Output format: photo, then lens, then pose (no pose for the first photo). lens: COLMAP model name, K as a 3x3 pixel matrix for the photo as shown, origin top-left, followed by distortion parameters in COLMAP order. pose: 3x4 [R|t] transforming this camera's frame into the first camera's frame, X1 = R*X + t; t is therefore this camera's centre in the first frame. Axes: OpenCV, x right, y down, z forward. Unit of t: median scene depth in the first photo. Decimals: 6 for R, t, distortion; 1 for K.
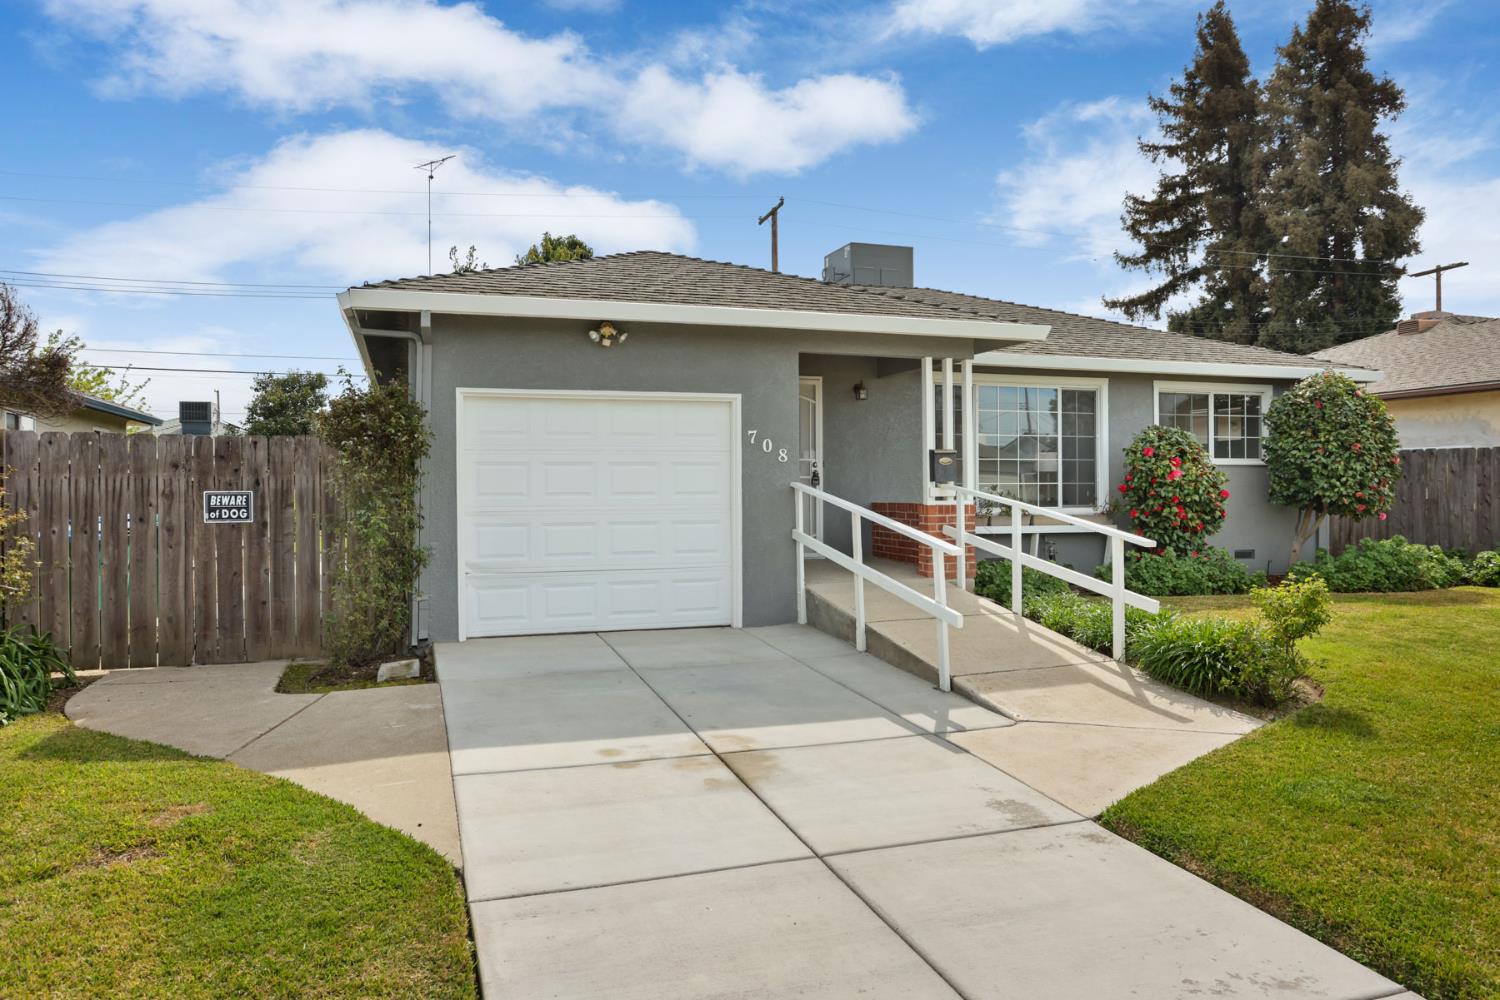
lens RADIAL K [[1009.7, 0, 745.3], [0, 1009.7, 479.3], [0, 0, 1]] dist [-0.055717, 0.055924]
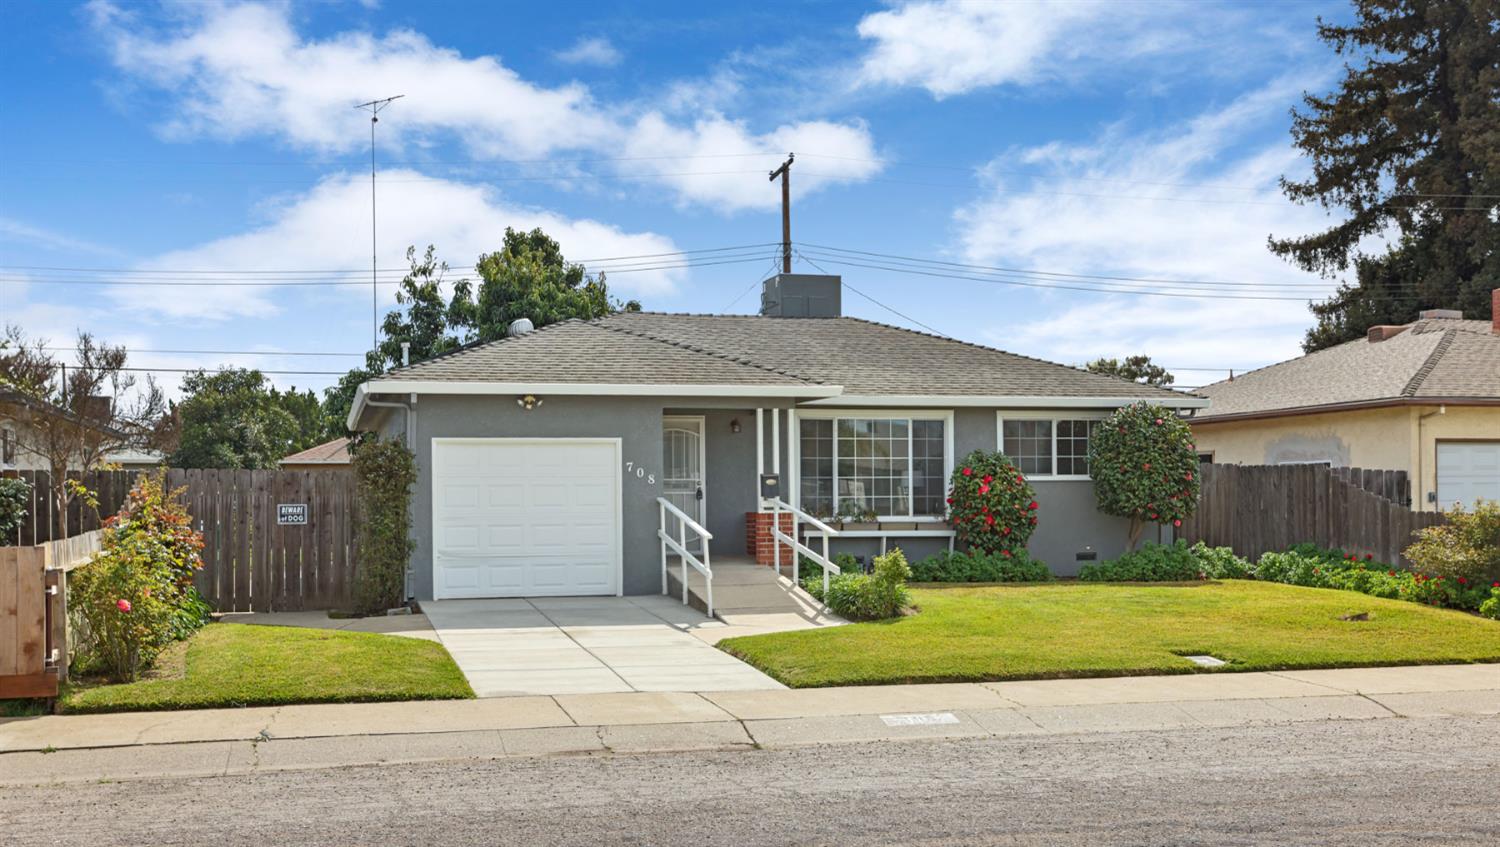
lens RADIAL K [[1619.8, 0, 748.9], [0, 1619.8, 464.1], [0, 0, 1]] dist [0.033023, 0.015310]
pose [[0.997967, -0.003761, -0.063624, 0.308874], [0.002971, 0.999917, -0.012517, -0.014621], [0.063666, 0.012302, 0.997895, -1.257689]]
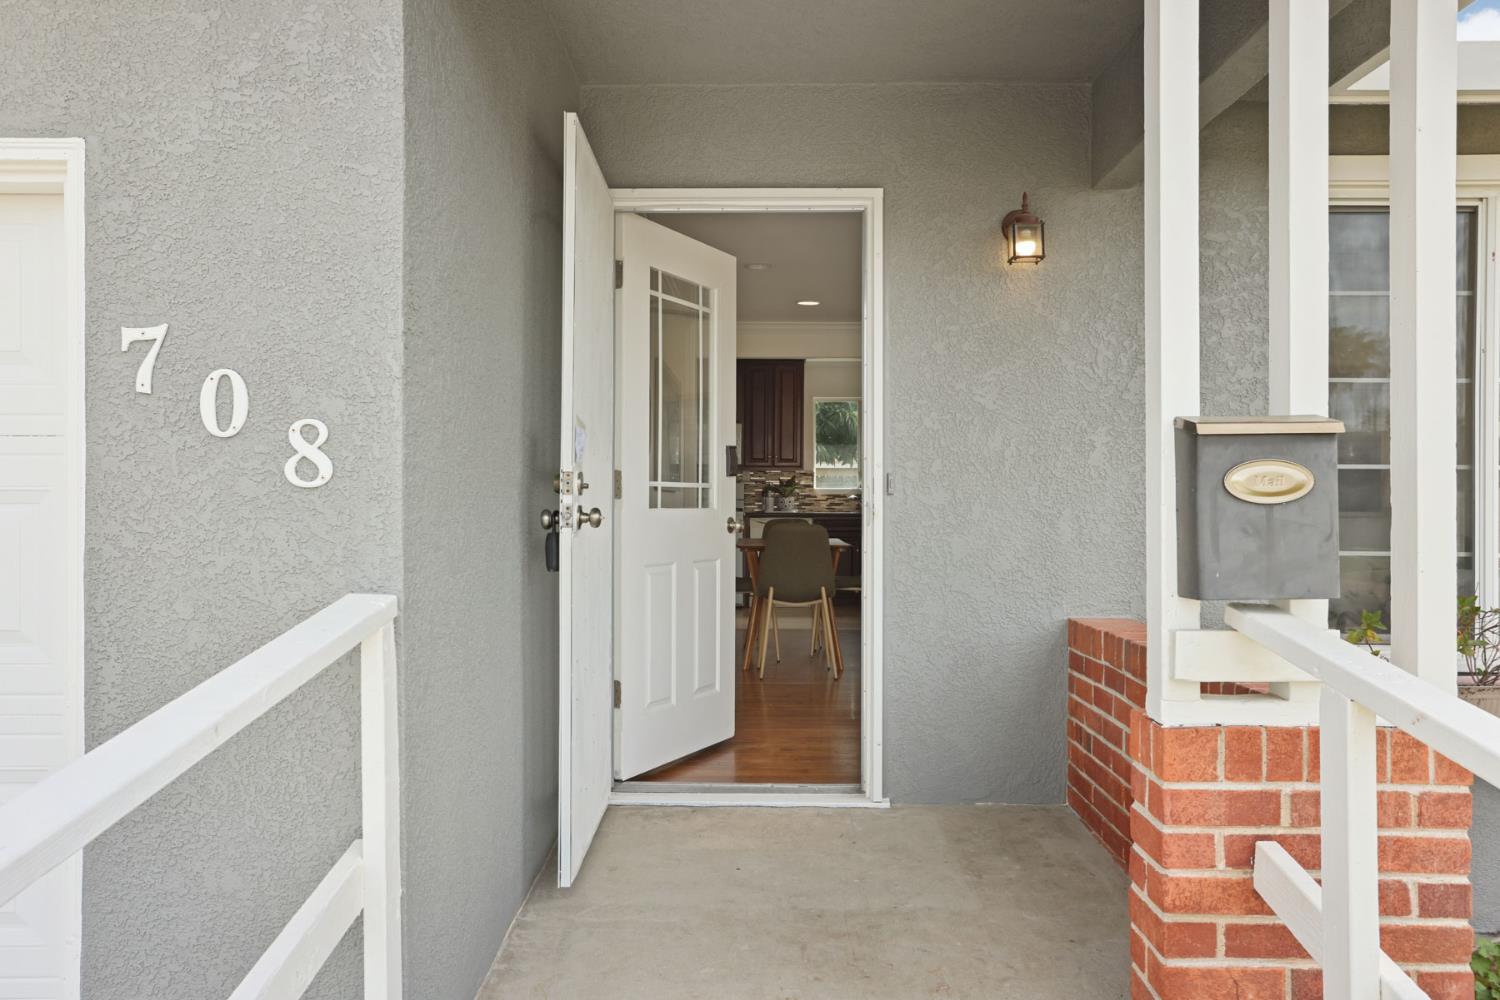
lens RADIAL K [[1169.3, 0, 750.0], [0, 1169.3, 500.0], [0, 0, 1]] dist [0.000146, -0.000043]
pose [[0.942832, 0.005061, -0.333230, 0.179236], [-0.002959, 0.999972, 0.006814, -0.015503], [0.333255, -0.005438, 0.942821, 0.771367]]
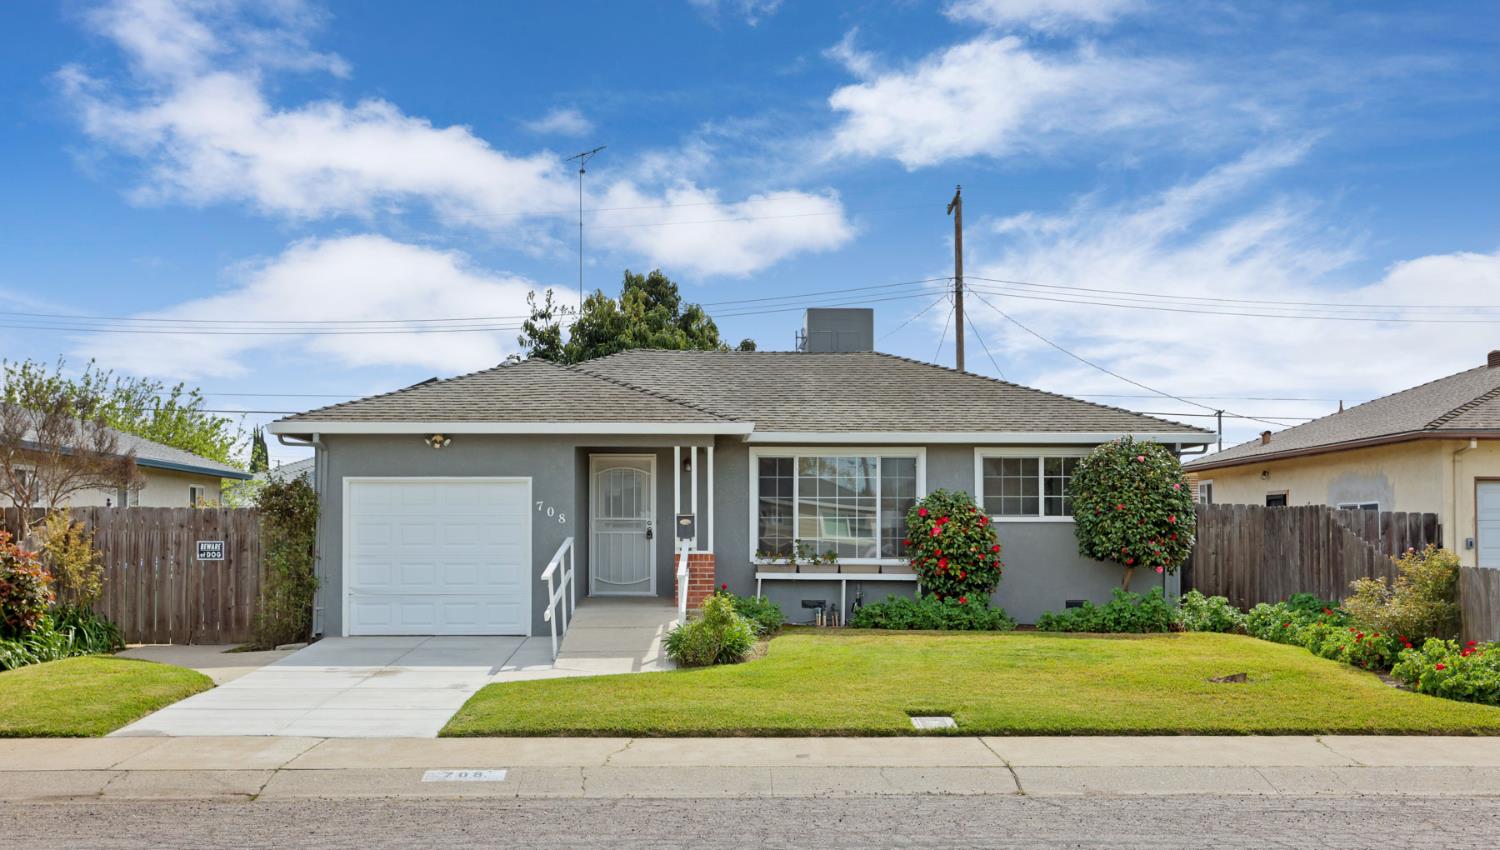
lens RADIAL K [[1605.1, 0, 750.0], [0, 1605.1, 425.0], [0, 0, 1]] dist [0.015107, 0.033632]
pose [[0.956712, -0.015071, -0.290646, 0.912427], [-0.002684, 0.998159, -0.060593, -0.017334], [0.291024, 0.058750, 0.954910, -1.066459]]
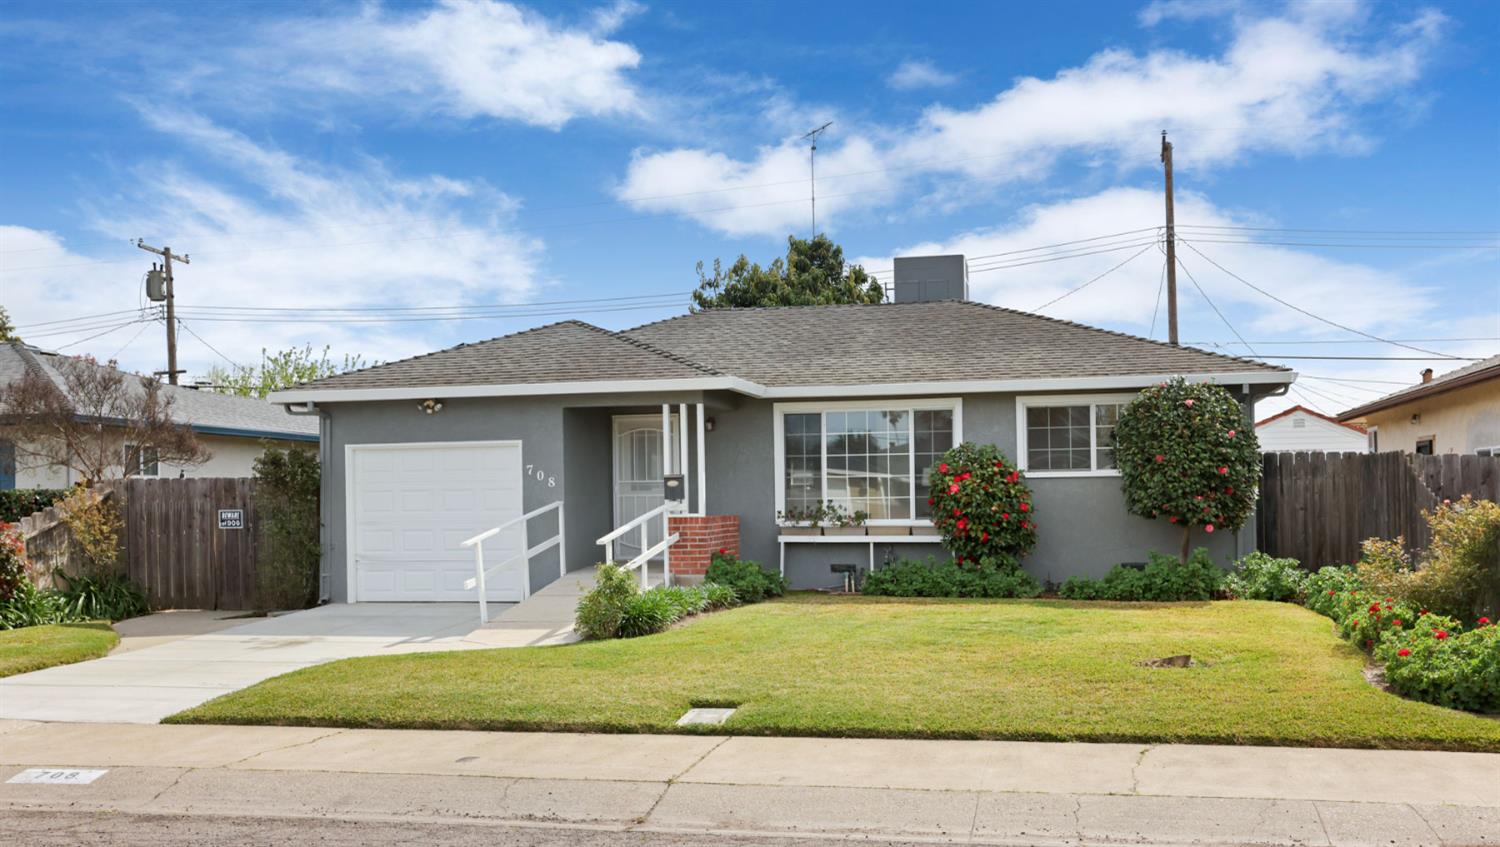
lens RADIAL K [[1468.5, 0, 750.0], [0, 1468.5, 423.5], [0, 0, 1]] dist [0.008351, -0.005592]
pose [[0.857265, -0.034661, -0.513708, 1.250529], [0.014307, 0.998950, -0.043527, -0.011293], [0.514677, 0.029965, 0.856860, -0.576867]]
